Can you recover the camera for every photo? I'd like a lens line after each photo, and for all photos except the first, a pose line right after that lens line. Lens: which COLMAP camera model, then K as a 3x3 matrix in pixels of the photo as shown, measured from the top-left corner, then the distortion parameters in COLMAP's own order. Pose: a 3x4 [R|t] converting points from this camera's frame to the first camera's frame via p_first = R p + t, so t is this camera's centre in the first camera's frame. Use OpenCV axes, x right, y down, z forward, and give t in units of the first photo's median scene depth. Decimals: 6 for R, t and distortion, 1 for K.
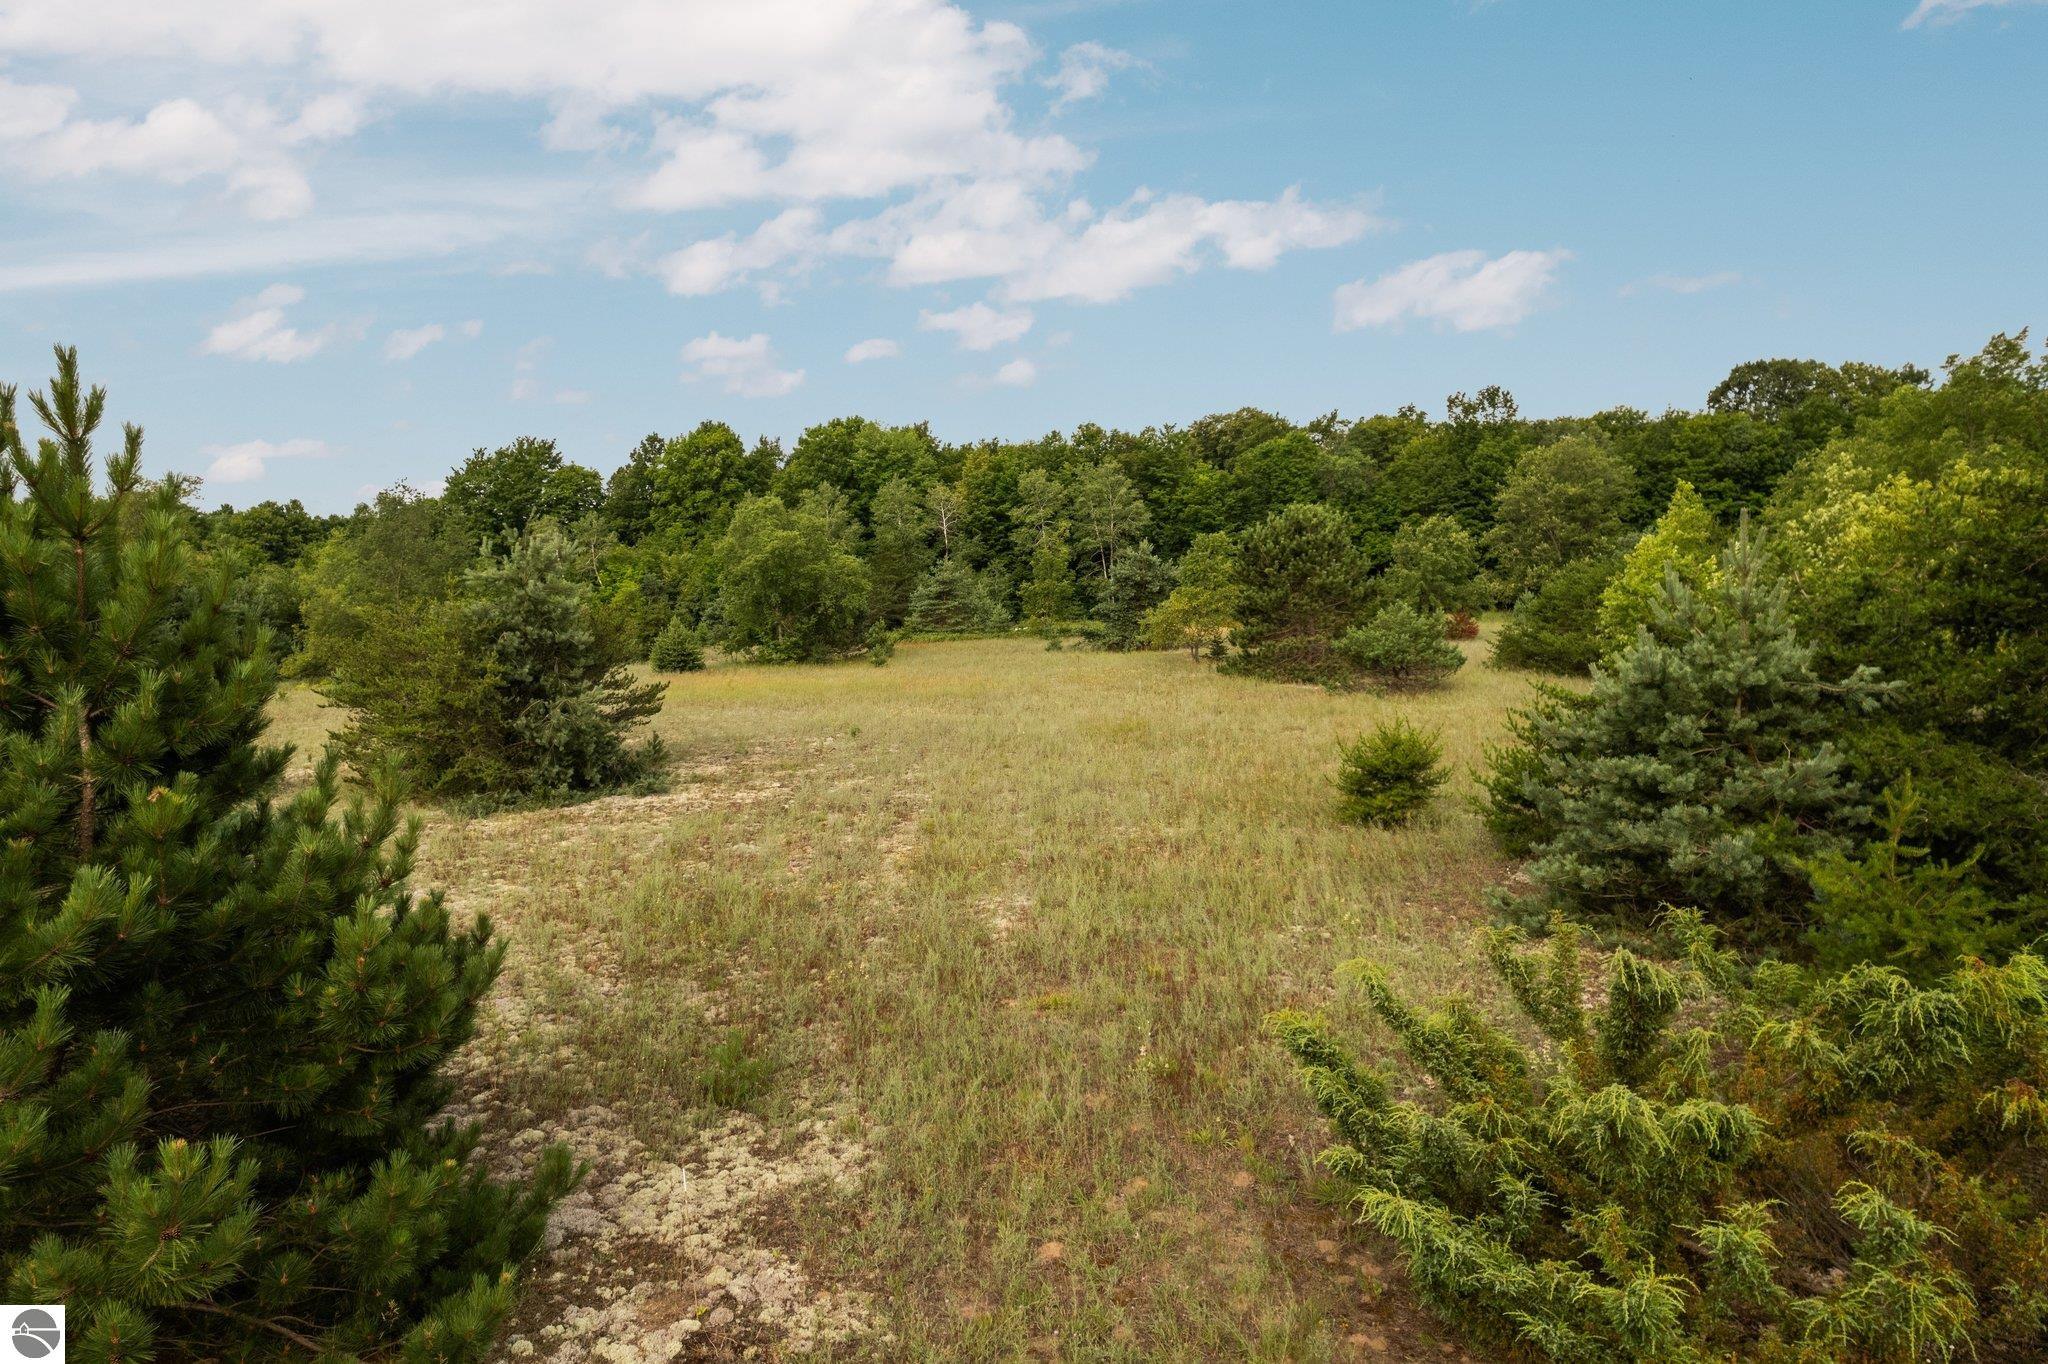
lens RADIAL K [[1250.0, 0, 1024.0], [0, 1250.0, 682.0], [0, 0, 1]] dist [-0.032801, 0.000339]
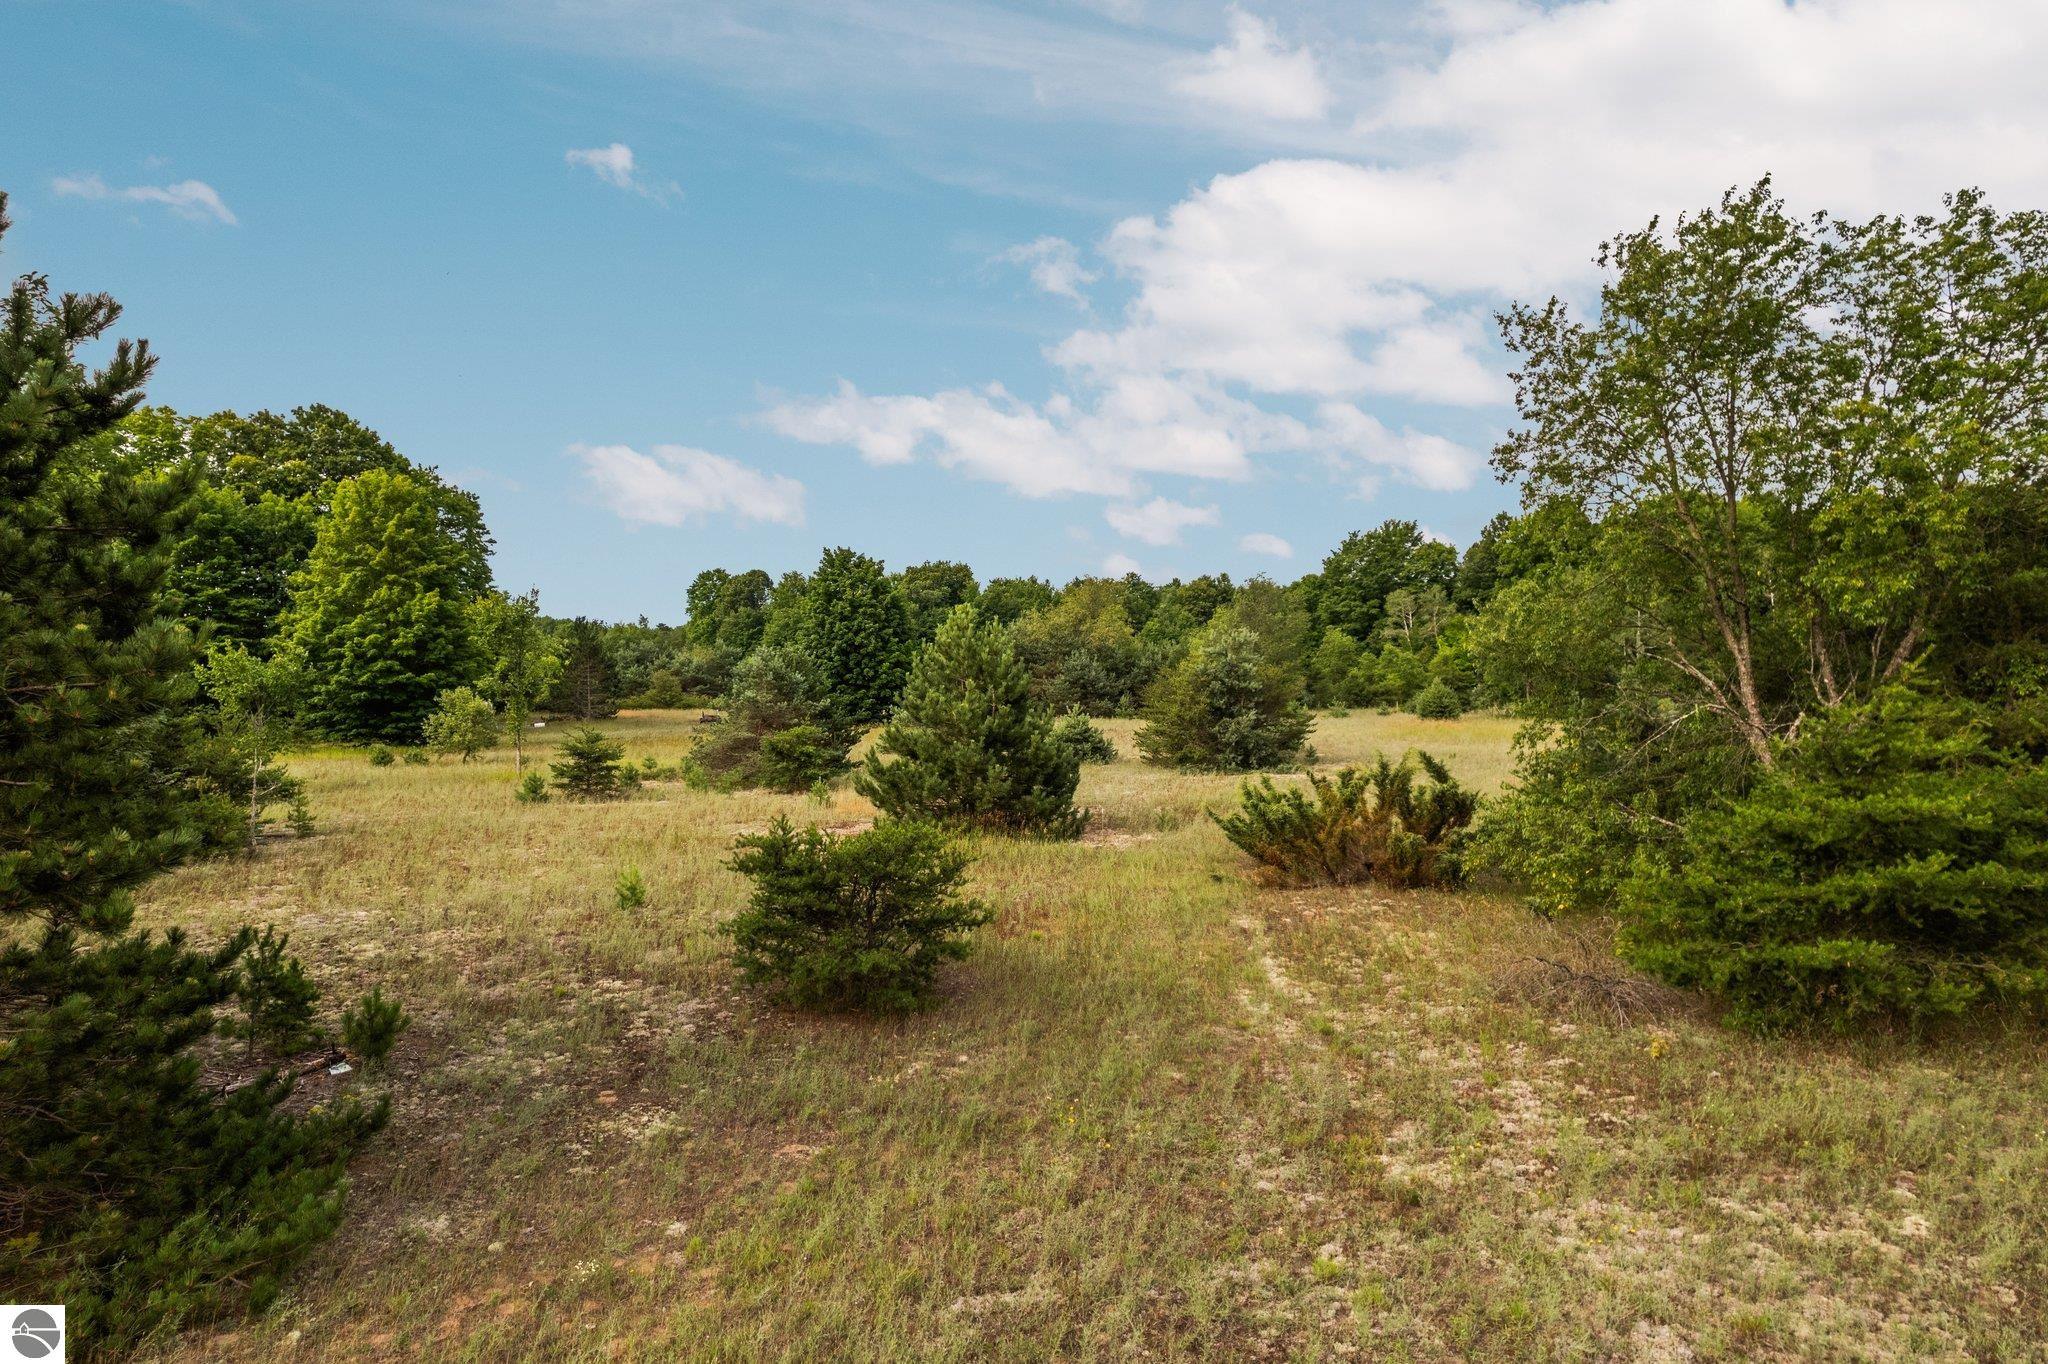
lens RADIAL K [[1250.0, 0, 1024.0], [0, 1250.0, 682.0], [0, 0, 1]] dist [-0.032801, 0.000339]
pose [[0.761273, 0.032917, -0.647596, 0.099799], [-0.063505, 0.997694, -0.023940, 0.004156], [0.645314, 0.059351, 0.761608, -0.106312]]
